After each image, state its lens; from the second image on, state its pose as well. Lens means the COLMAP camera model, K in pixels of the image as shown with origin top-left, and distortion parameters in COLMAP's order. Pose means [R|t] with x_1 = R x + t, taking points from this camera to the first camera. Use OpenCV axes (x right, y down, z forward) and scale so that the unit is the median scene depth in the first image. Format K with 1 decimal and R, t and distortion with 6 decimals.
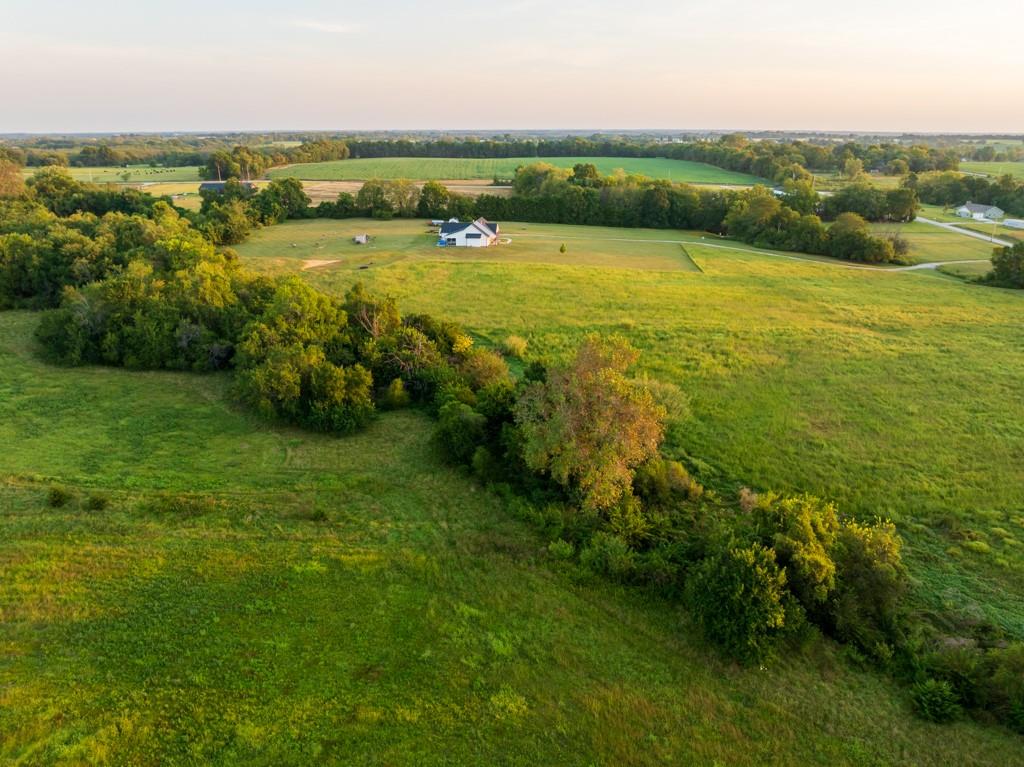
lens RADIAL K [[733.3, 0, 507.4], [0, 733.3, 378.2], [0, 0, 1]] dist [-0.037846, 0.005703]
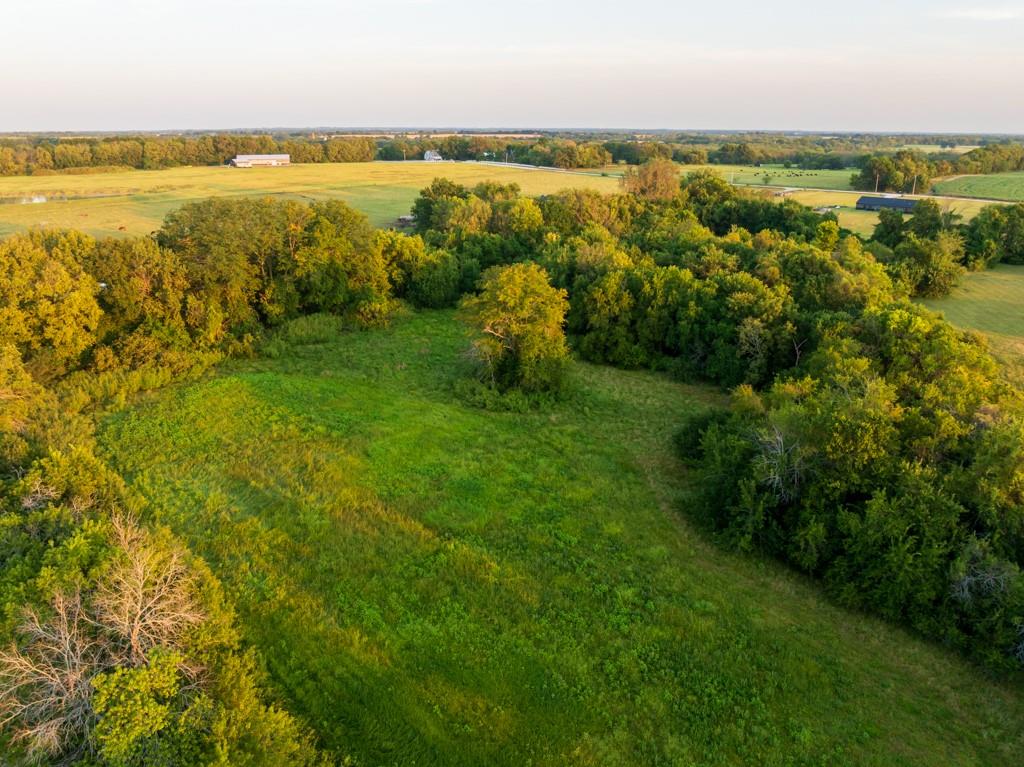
lens RADIAL K [[733.3, 0, 516.8], [0, 733.3, 381.9], [0, 0, 1]] dist [-0.037846, 0.005703]
pose [[0.726232, 0.228237, -0.648456, -0.167960], [-0.224986, 0.970240, 0.089525, -0.068098], [0.649591, 0.080878, 0.755970, 0.198090]]
